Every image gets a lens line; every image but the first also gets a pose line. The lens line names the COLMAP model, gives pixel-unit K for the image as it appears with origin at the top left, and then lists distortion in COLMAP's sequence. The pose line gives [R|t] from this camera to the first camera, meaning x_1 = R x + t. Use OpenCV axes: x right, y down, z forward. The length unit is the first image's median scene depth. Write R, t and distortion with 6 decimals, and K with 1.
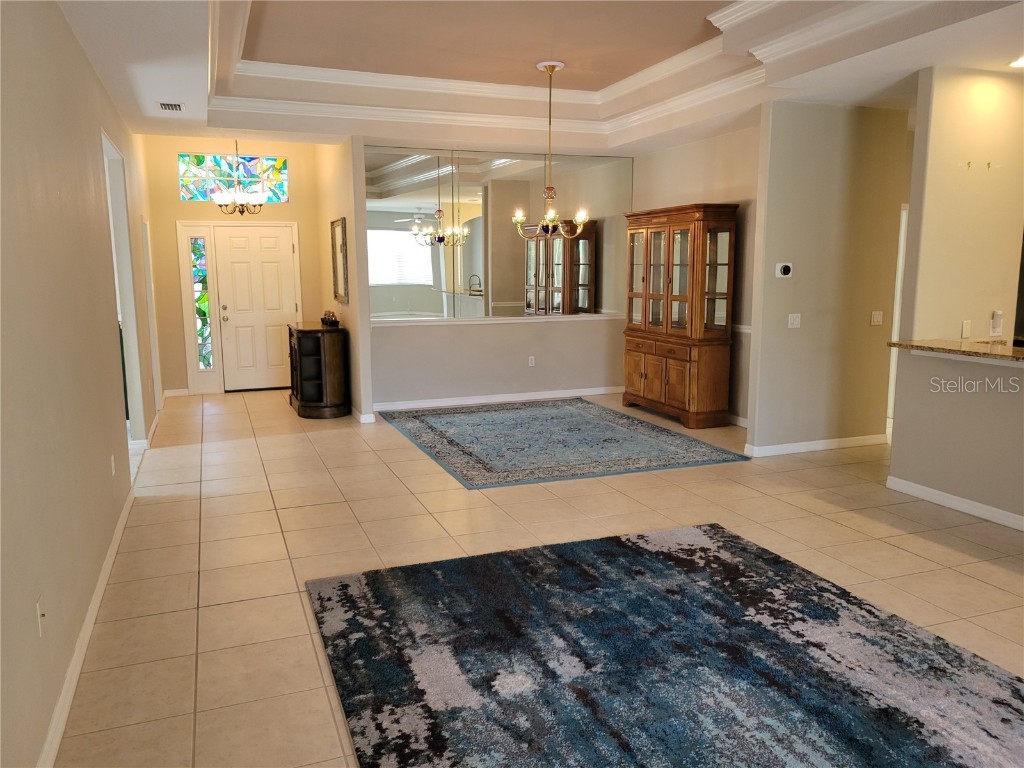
lens RADIAL K [[771.9, 0, 507.0], [0, 771.9, 380.8], [0, 0, 1]] dist [0.059491, -0.045030]
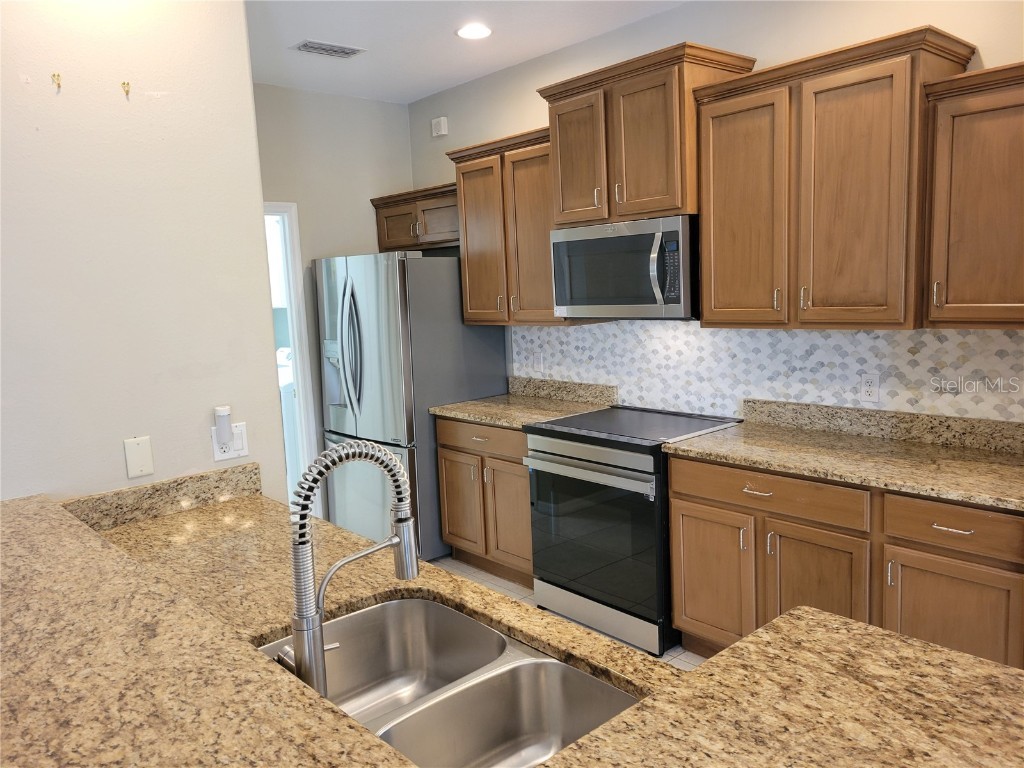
lens RADIAL K [[771.9, 0, 507.0], [0, 771.9, 380.8], [0, 0, 1]] dist [0.059491, -0.045030]
pose [[0.935574, -0.081822, 0.343521, 0.813796], [0.092221, 0.995640, -0.014012, -0.107032], [-0.340876, 0.044789, 0.939041, 0.653014]]
